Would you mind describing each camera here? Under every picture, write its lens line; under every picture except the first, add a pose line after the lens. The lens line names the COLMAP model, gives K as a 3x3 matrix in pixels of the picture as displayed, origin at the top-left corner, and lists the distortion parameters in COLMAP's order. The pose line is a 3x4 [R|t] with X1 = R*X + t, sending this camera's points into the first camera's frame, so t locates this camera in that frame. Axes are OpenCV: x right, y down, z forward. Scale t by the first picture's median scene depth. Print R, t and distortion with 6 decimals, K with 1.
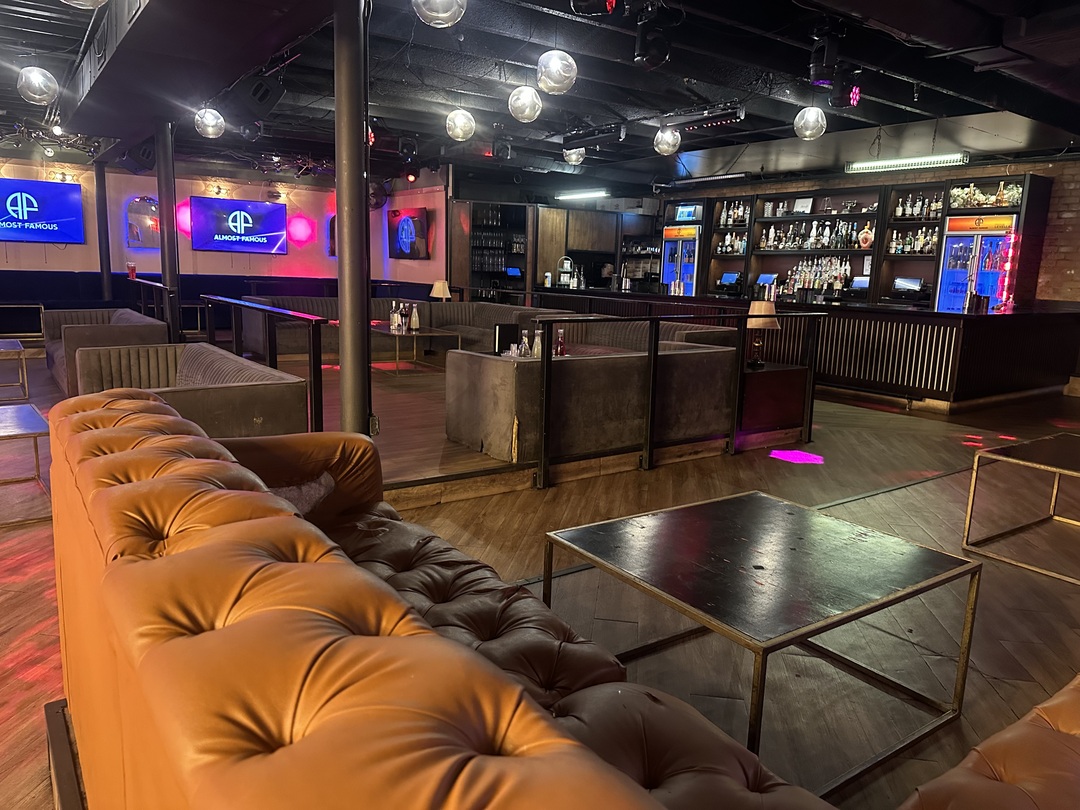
lens RADIAL K [[760.1, 0, 533.3], [0, 760.1, 427.8], [0, 0, 1]] dist [0.067203, -0.089160]
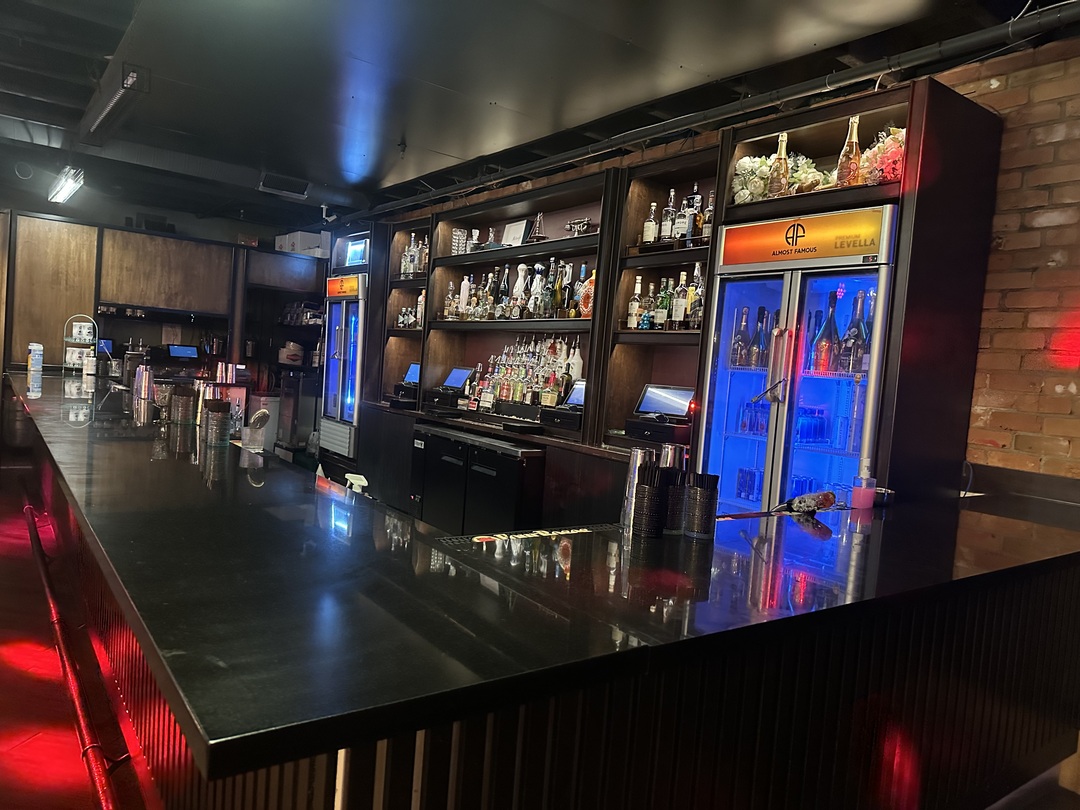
lens RADIAL K [[760.1, 0, 545.5], [0, 760.1, 425.8], [0, 0, 1]] dist [0.067203, -0.089160]
pose [[0.998589, 0.045666, 0.027121, 0.374572], [-0.041641, 0.990115, -0.133932, -0.106423], [-0.032969, 0.132613, 0.990619, 0.545915]]
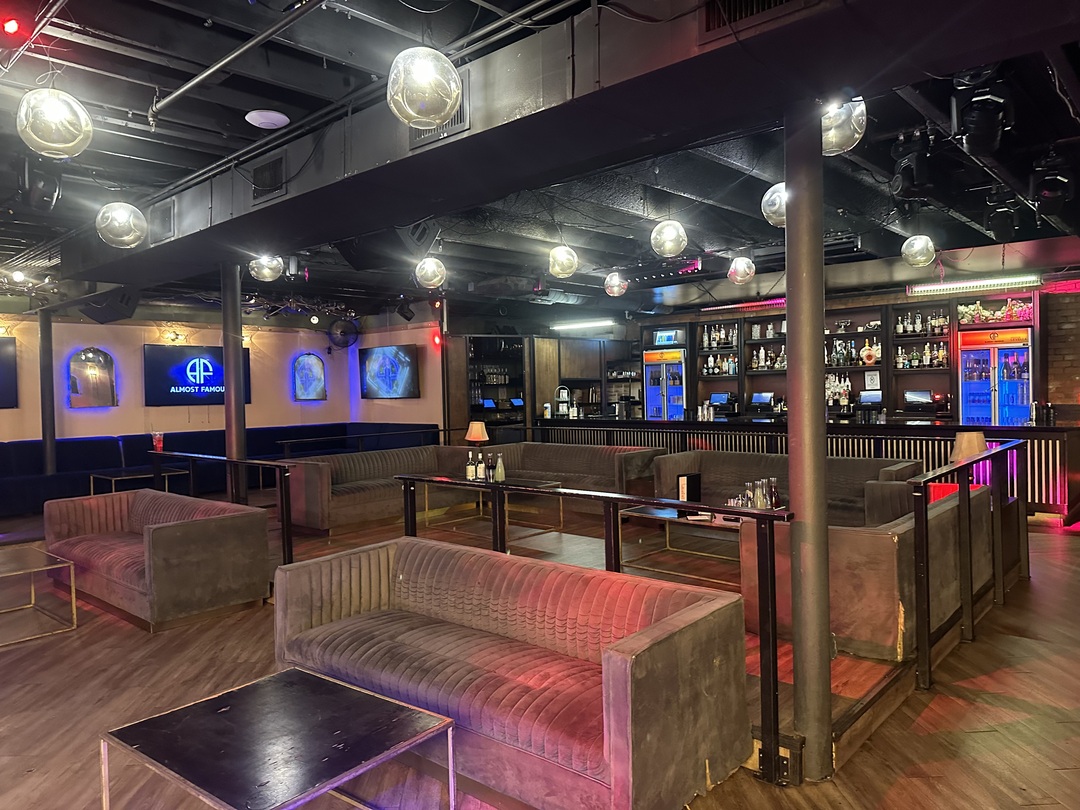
lens RADIAL K [[760.1, 0, 534.1], [0, 760.1, 408.7], [0, 0, 1]] dist [0.067203, -0.089160]
pose [[0.975422, -0.062681, 0.211242, -0.215249], [0.099152, 0.981001, -0.166749, -0.045362], [-0.196776, 0.183596, 0.963105, 0.101059]]
